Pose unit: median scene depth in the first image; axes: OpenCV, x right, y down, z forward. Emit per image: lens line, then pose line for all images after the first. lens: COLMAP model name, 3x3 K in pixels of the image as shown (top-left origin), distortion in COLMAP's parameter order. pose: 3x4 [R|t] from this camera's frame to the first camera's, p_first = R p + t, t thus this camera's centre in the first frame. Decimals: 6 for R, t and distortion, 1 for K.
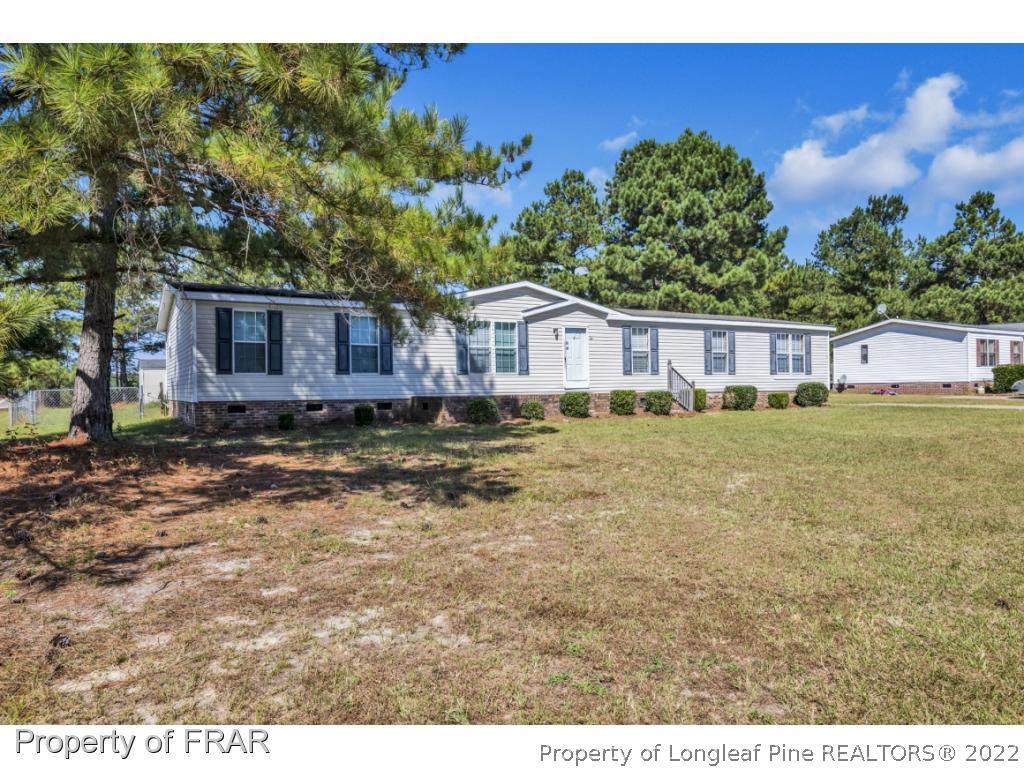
lens RADIAL K [[665.2, 0, 514.4], [0, 665.2, 385.8], [0, 0, 1]] dist [0.008575, 0.002610]
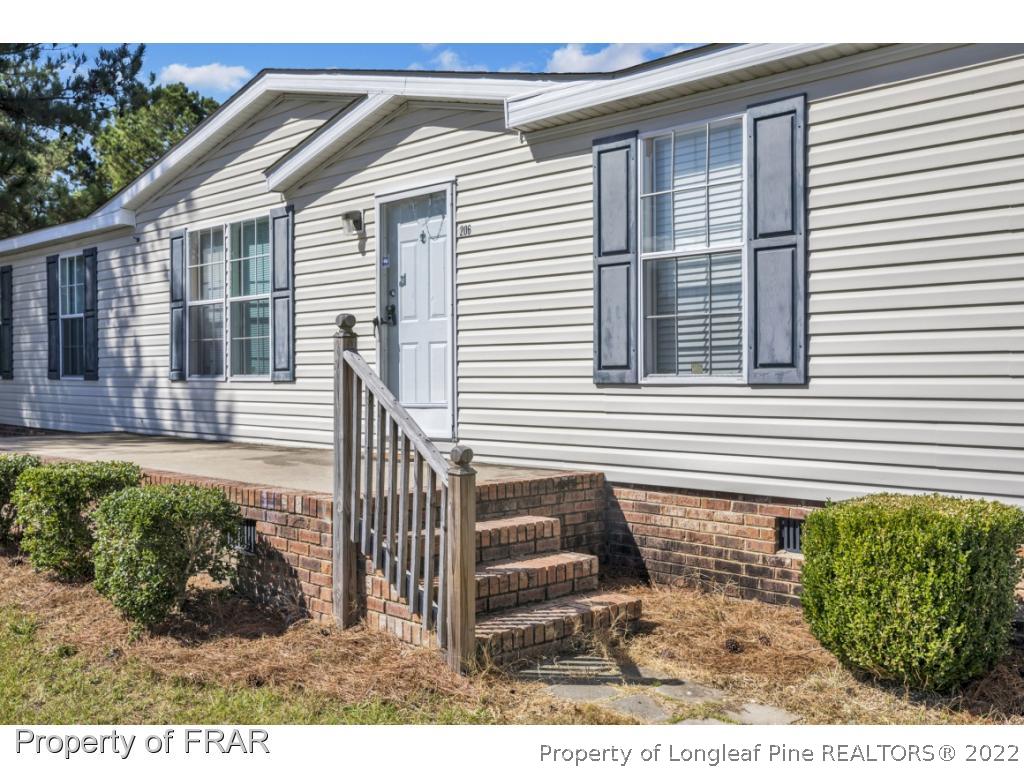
lens RADIAL K [[1038.3, 0, 510.5], [0, 1038.3, 386.3], [0, 0, 1]] dist [0.033273, 0.000000]
pose [[0.245854, 0.026106, -0.968955, 0.498774], [0.002671, 0.999615, 0.027610, -0.027790], [0.969303, -0.009376, 0.245690, 0.975921]]
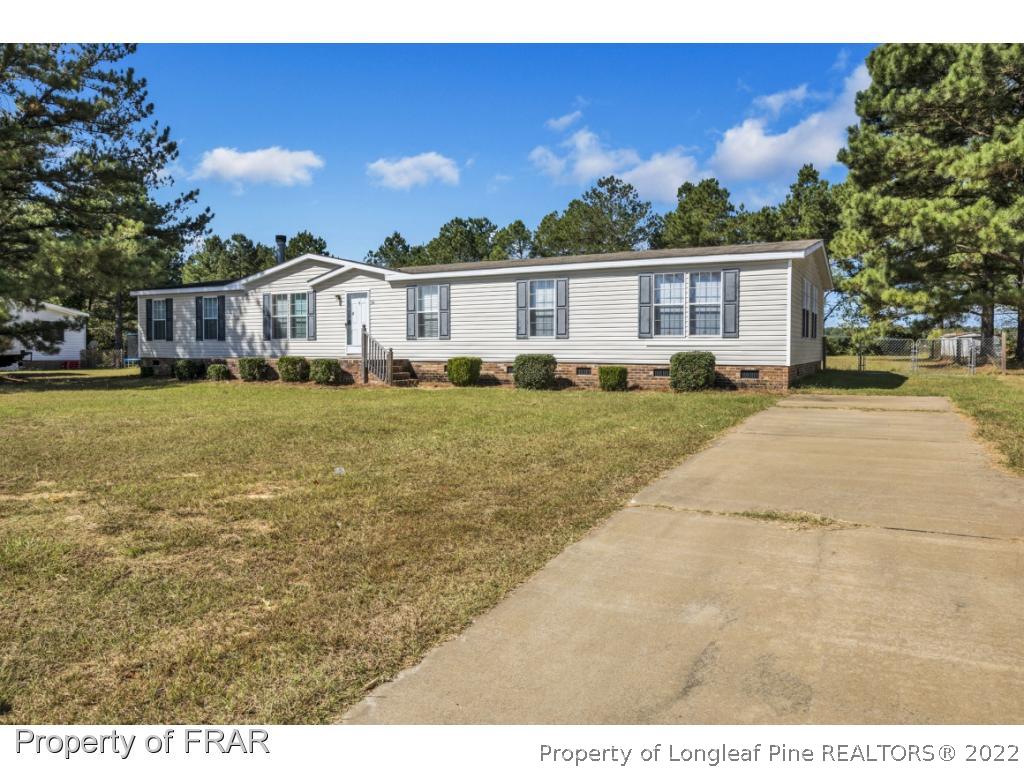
lens RADIAL K [[665.2, 0, 505.1], [0, 665.2, 380.0], [0, 0, 1]] dist [0.008575, 0.002610]
pose [[0.529885, 0.053180, -0.846400, 1.094085], [-0.008351, 0.998311, 0.057497, -0.016990], [0.848028, -0.023398, 0.529434, 0.685392]]
